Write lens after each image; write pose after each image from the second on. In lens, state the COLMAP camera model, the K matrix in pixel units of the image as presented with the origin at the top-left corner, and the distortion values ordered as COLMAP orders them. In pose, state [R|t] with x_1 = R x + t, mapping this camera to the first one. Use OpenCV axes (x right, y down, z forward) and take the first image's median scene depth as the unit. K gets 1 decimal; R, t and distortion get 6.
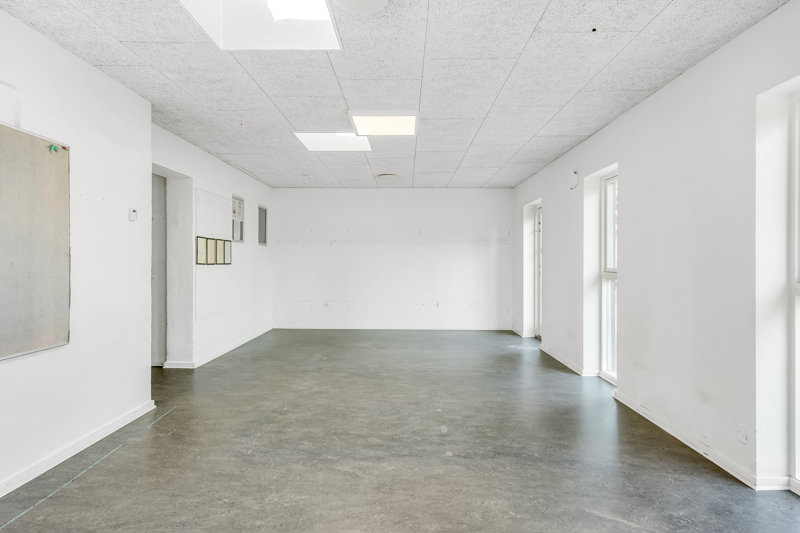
lens RADIAL K [[462.0, 0, 399.7], [0, 462.0, 262.3], [0, 0, 1]] dist [0.000414, 0.000001]
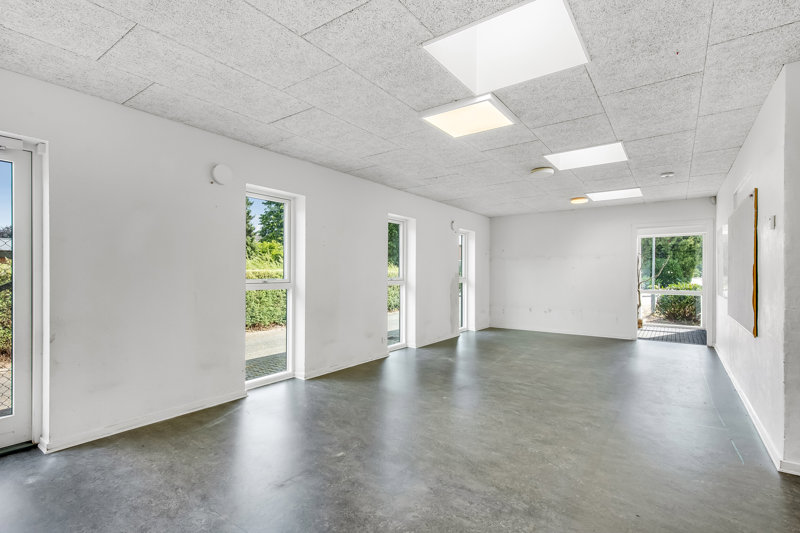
lens RADIAL K [[385.7, 0, 398.0], [0, 385.7, 272.0], [0, 0, 1]] dist [-0.000614, -0.000081]
pose [[-0.823961, -0.004377, 0.566630, -0.388969], [-0.001859, 0.999986, 0.005022, -0.010572], [-0.566644, 0.003085, -0.823957, 1.939164]]
